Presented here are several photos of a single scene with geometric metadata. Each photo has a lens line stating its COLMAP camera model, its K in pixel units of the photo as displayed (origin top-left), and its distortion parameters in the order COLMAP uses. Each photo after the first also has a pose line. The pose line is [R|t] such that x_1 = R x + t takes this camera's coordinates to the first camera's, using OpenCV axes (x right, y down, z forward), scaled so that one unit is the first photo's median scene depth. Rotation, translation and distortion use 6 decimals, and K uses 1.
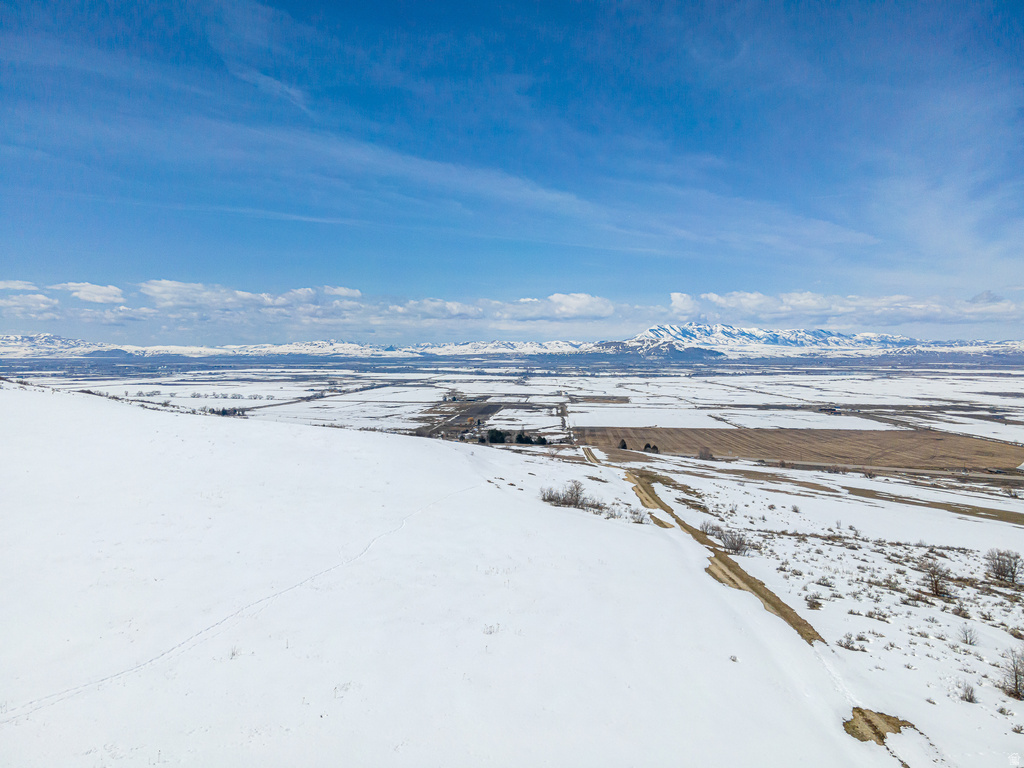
lens RADIAL K [[727.0, 0, 512.0], [0, 727.0, 384.0], [0, 0, 1]] dist [0.025531, 0.006438]
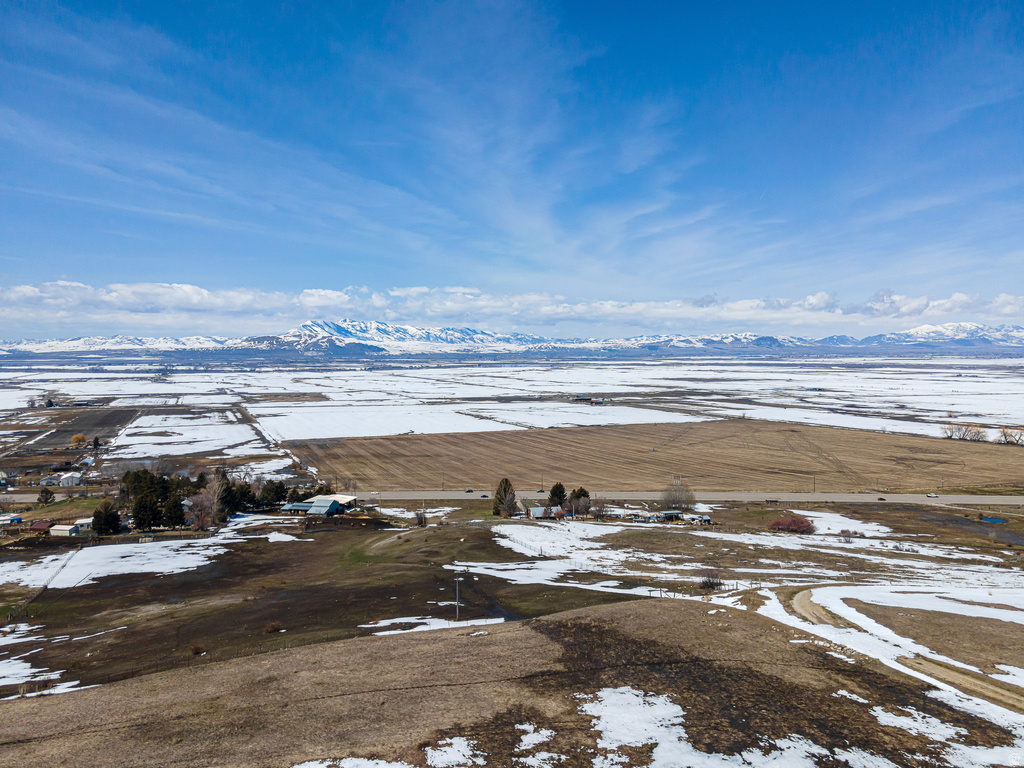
lens RADIAL K [[727.0, 0, 512.0], [0, 727.0, 384.0], [0, 0, 1]] dist [0.025531, 0.006438]
pose [[0.891200, -0.023994, 0.452976, -0.004660], [0.022978, 0.999706, 0.007747, 0.003409], [-0.453028, 0.003504, 0.891489, 0.108376]]
